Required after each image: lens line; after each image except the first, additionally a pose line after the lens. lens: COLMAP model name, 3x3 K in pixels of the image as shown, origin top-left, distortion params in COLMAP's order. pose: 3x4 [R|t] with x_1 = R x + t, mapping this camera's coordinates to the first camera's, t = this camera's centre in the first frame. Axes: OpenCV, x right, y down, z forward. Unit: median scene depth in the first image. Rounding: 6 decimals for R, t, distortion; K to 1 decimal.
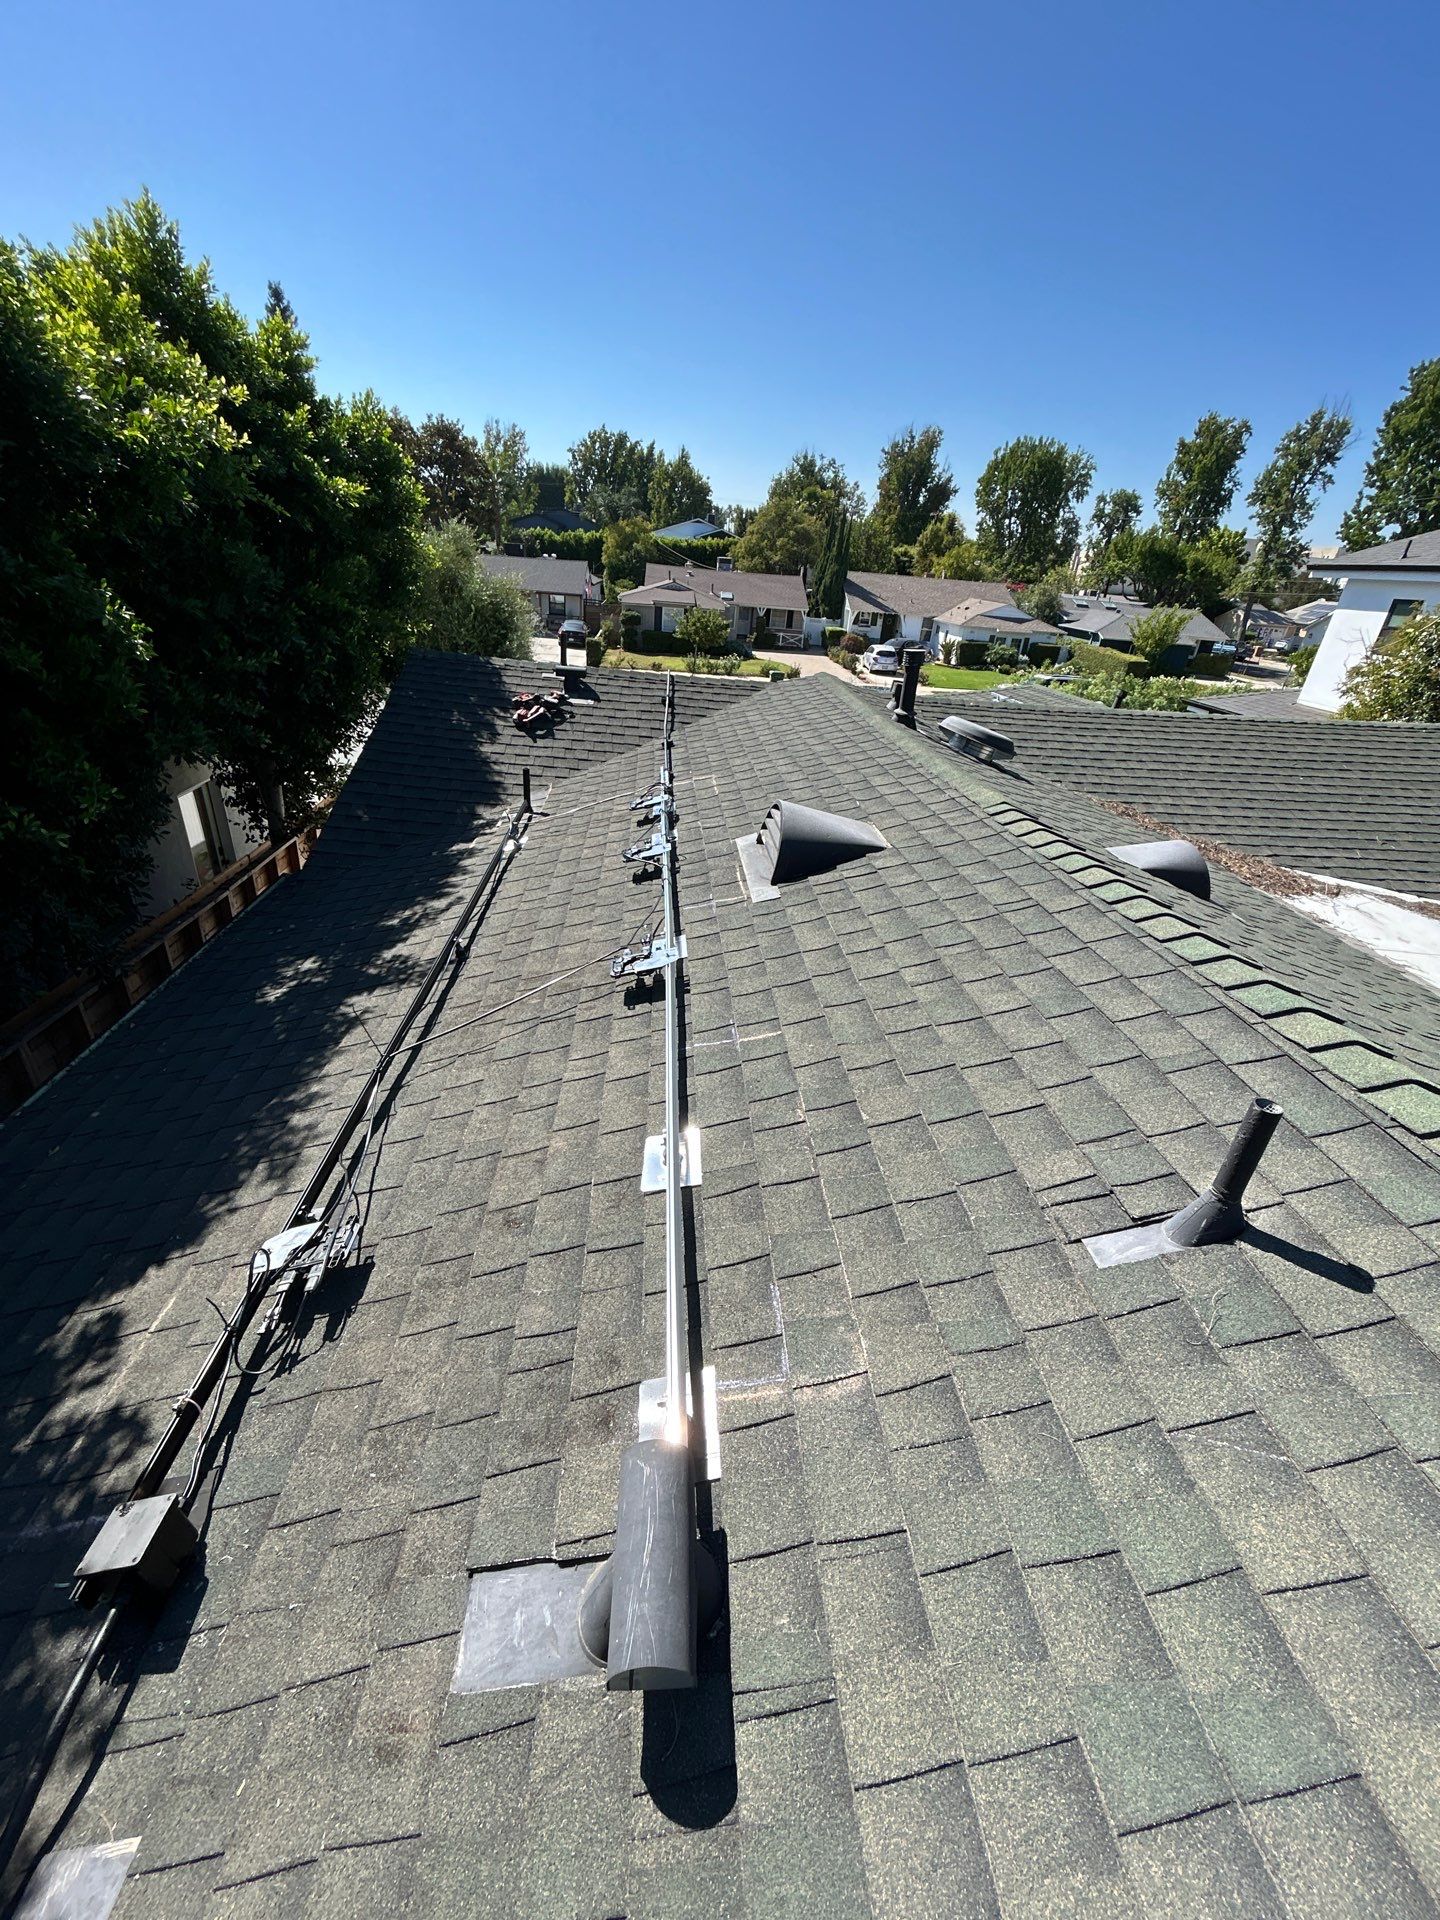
lens RADIAL K [[768.8, 0, 727.2], [0, 768.8, 957.6], [0, 0, 1]] dist [-0.000278, 0.000670]
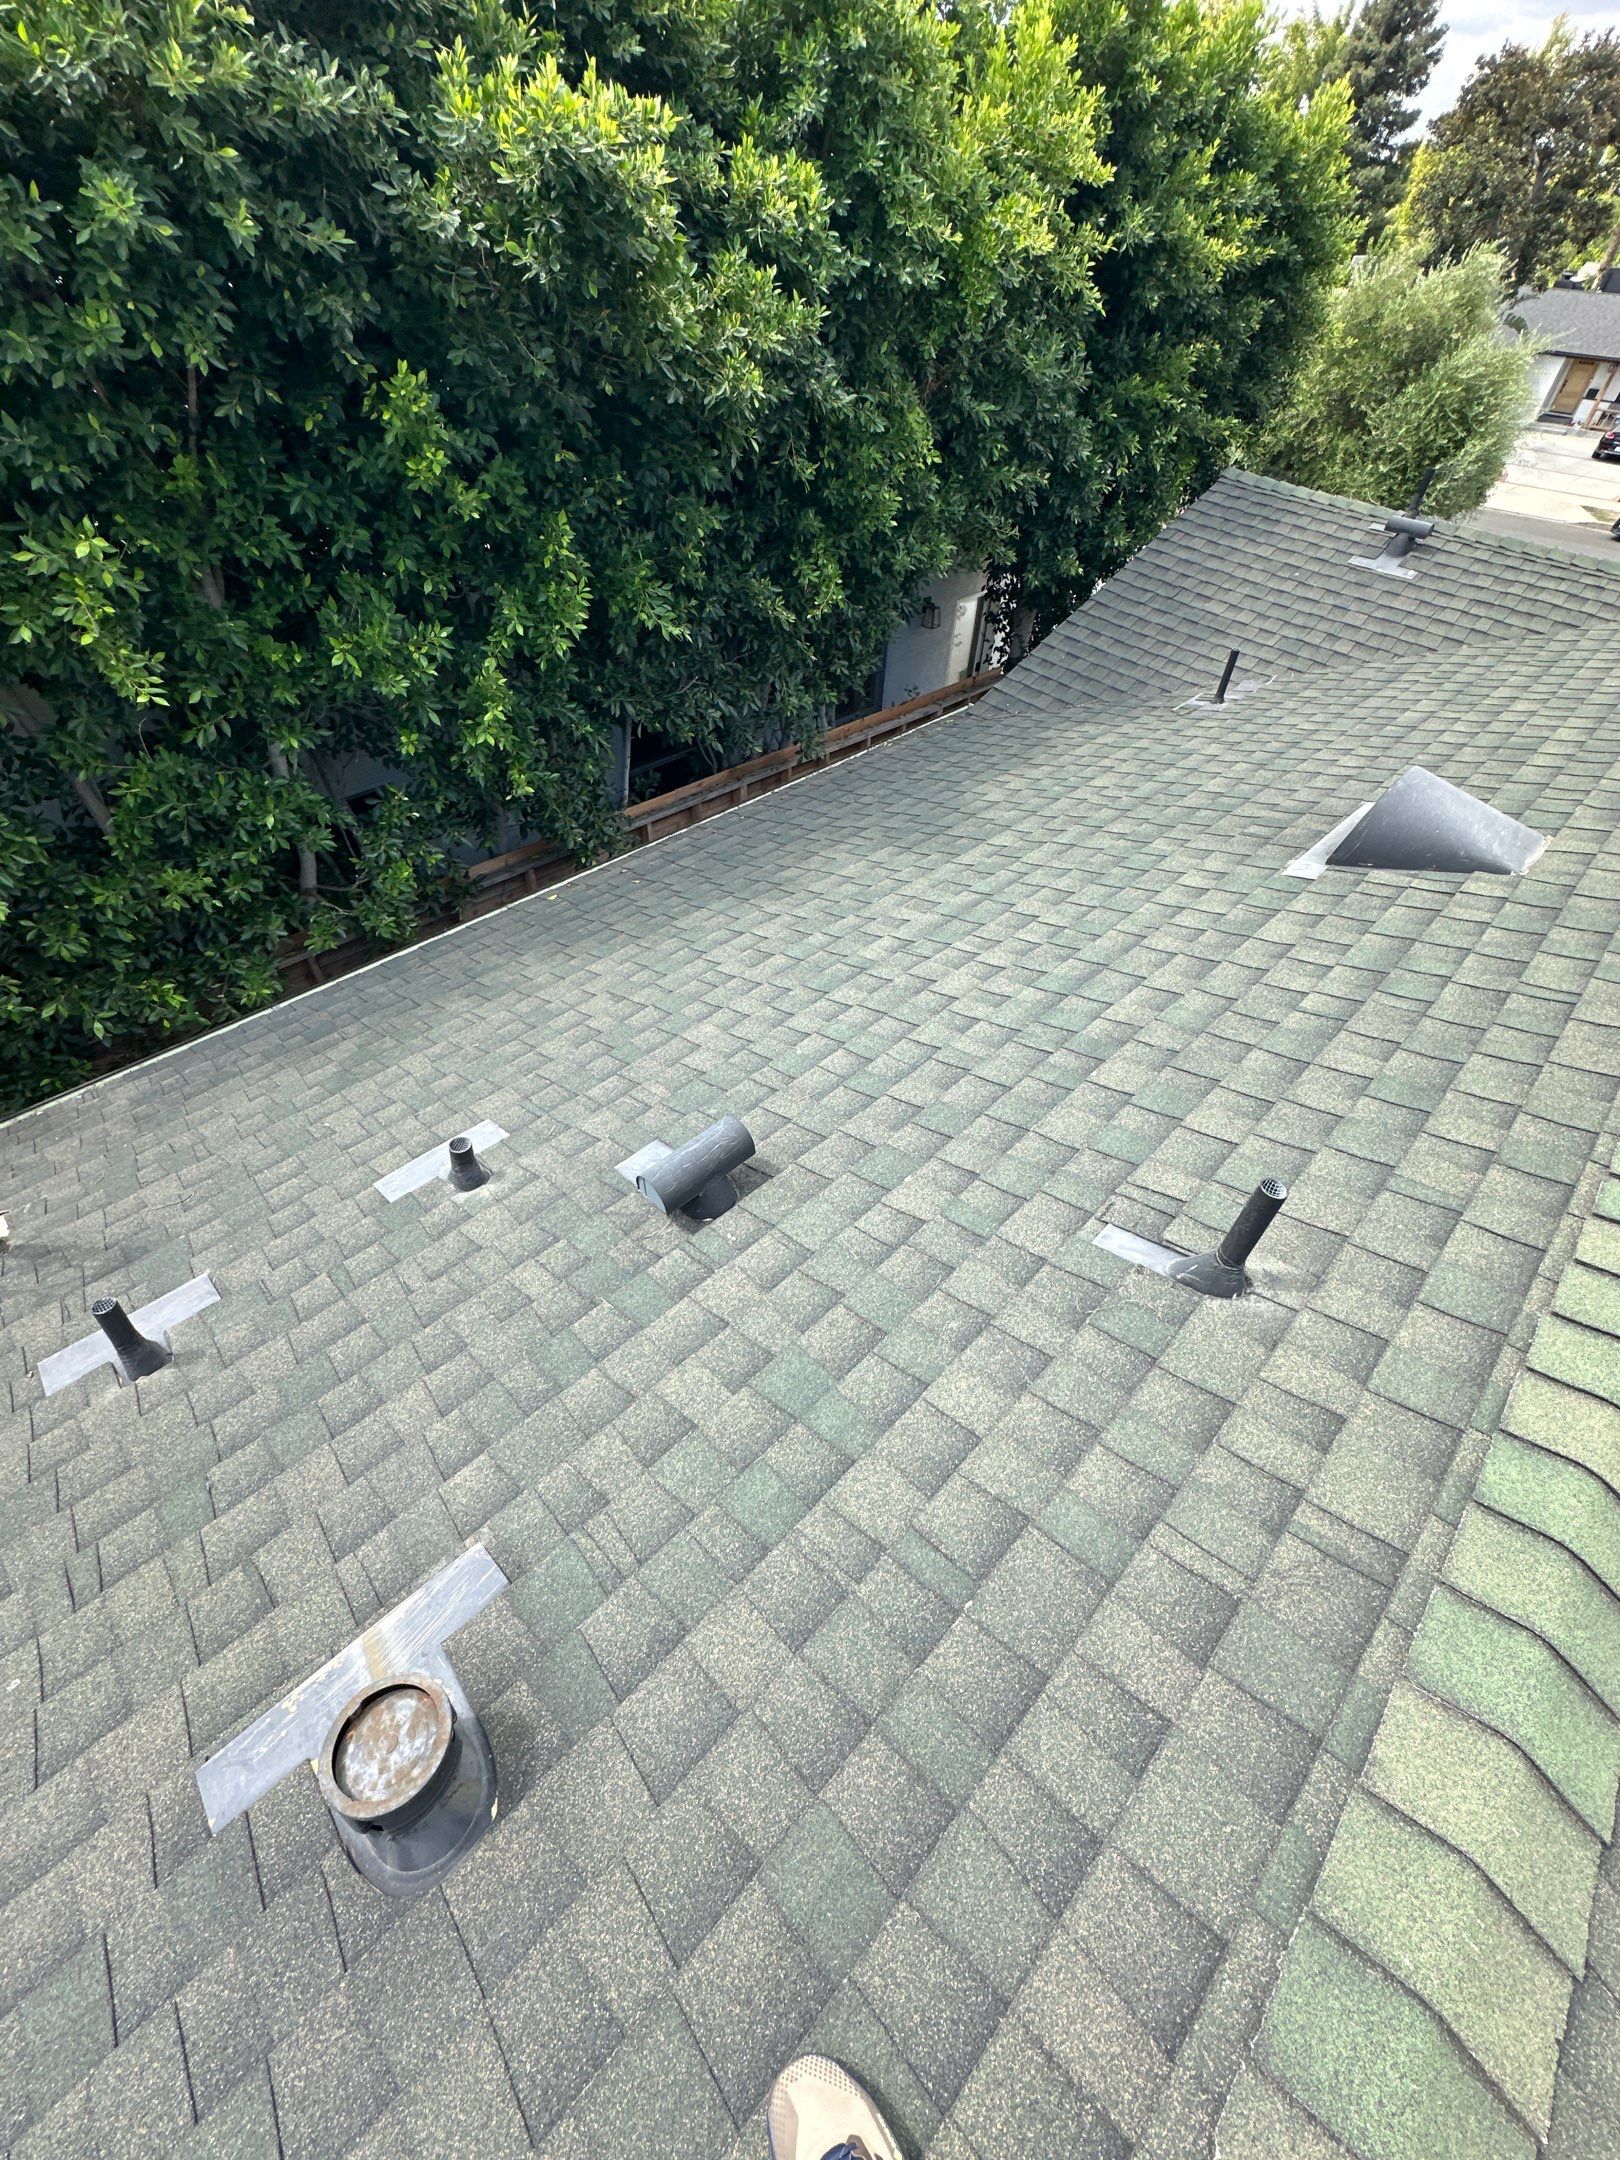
lens RADIAL K [[893.8, 0, 804.9], [0, 893.8, 1062.5], [0, 0, 1]] dist [0.000477, -0.000177]
pose [[0.661045, 0.485918, -0.571755, 0.508631], [-0.340867, 0.873295, 0.348089, -0.078565], [0.668453, -0.035210, 0.742920, -0.133872]]
